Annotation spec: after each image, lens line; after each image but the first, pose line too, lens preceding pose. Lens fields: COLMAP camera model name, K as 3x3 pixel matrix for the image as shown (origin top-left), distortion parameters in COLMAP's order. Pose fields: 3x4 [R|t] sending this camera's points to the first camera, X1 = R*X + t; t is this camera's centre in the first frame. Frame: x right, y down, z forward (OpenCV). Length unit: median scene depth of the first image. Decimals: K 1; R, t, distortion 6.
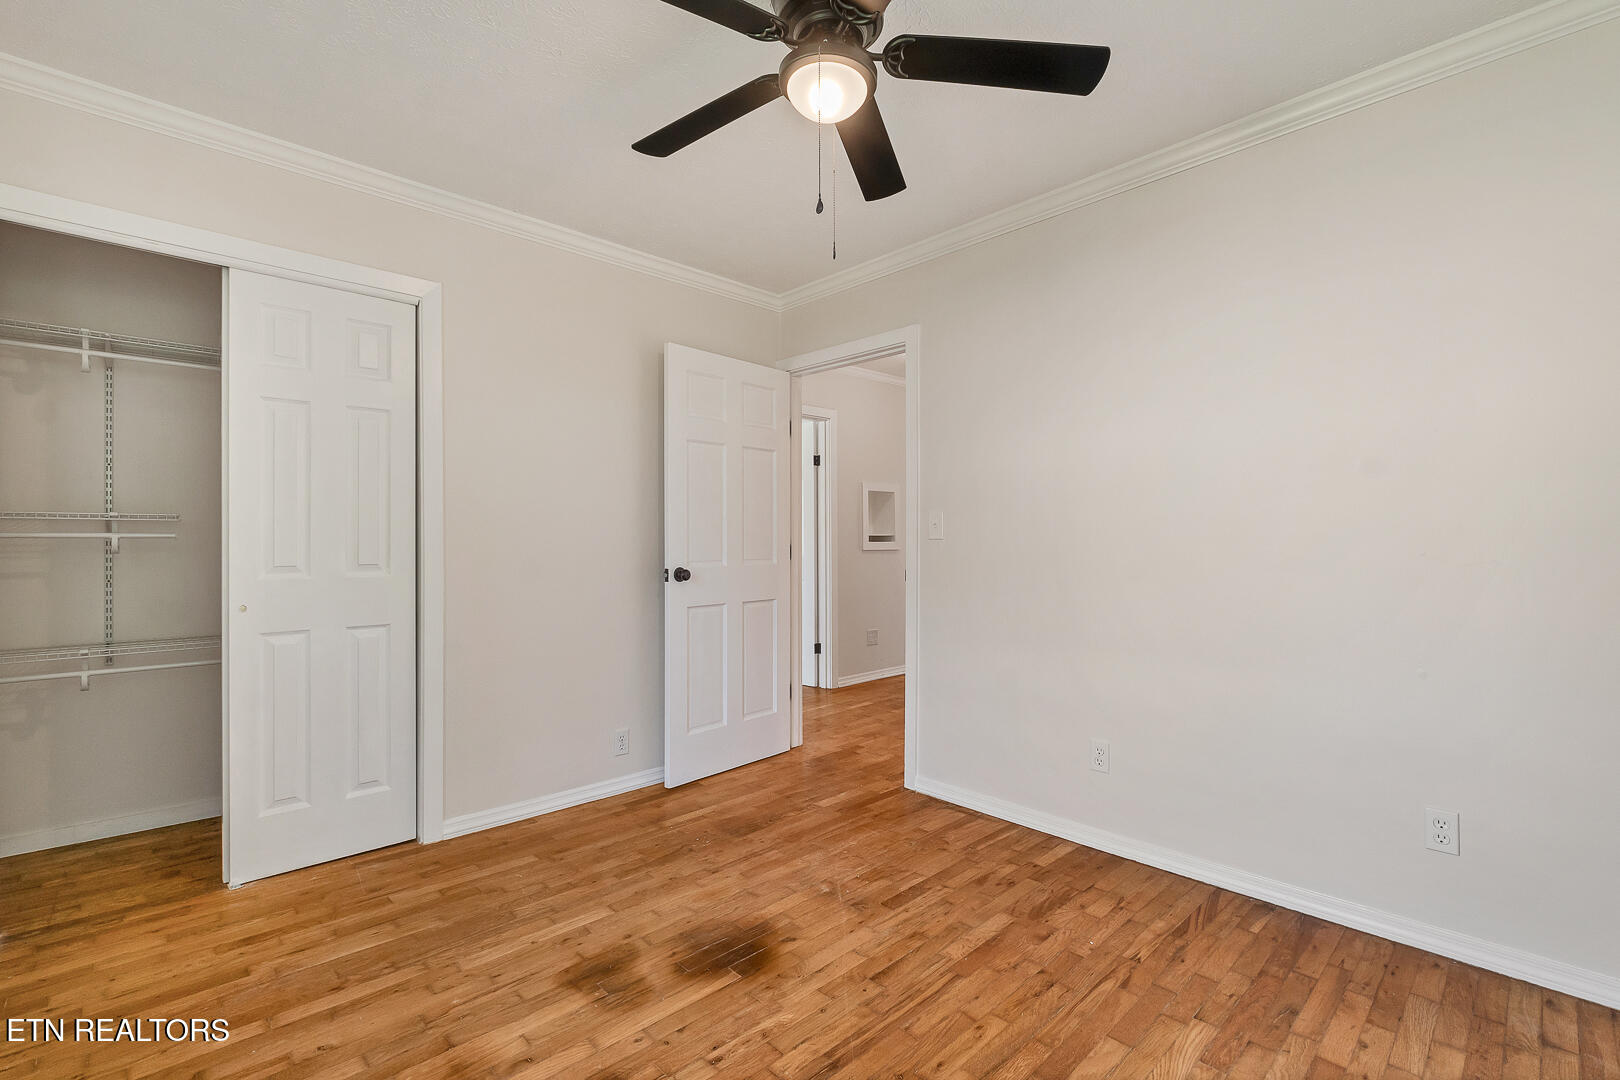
lens RADIAL K [[716.7, 0, 810.0], [0, 716.7, 540.0], [0, 0, 1]] dist [-0.000290, -0.000038]
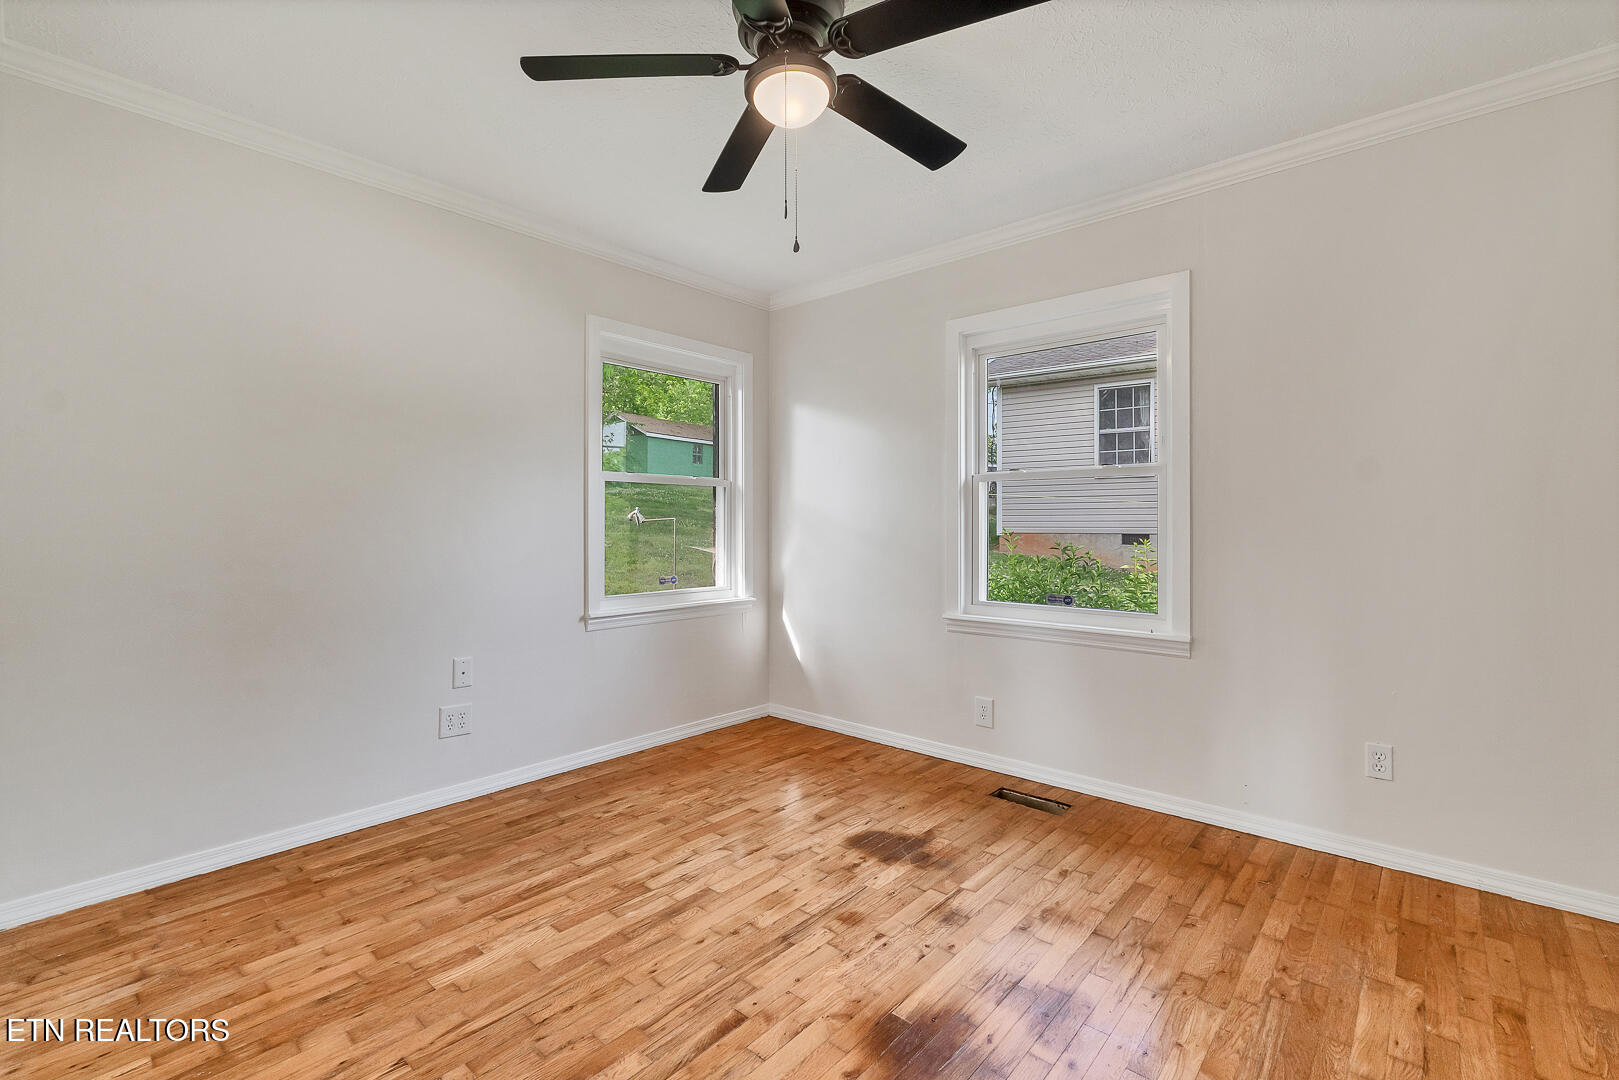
lens RADIAL K [[716.2, 0, 809.5], [0, 716.2, 540.0], [0, 0, 1]] dist [-0.000290, -0.000038]
pose [[-0.996336, 0.000817, -0.085518, 0.086728], [0.000147, 0.999969, 0.007838, 0.016503], [0.085522, 0.007796, -0.996306, 1.978732]]
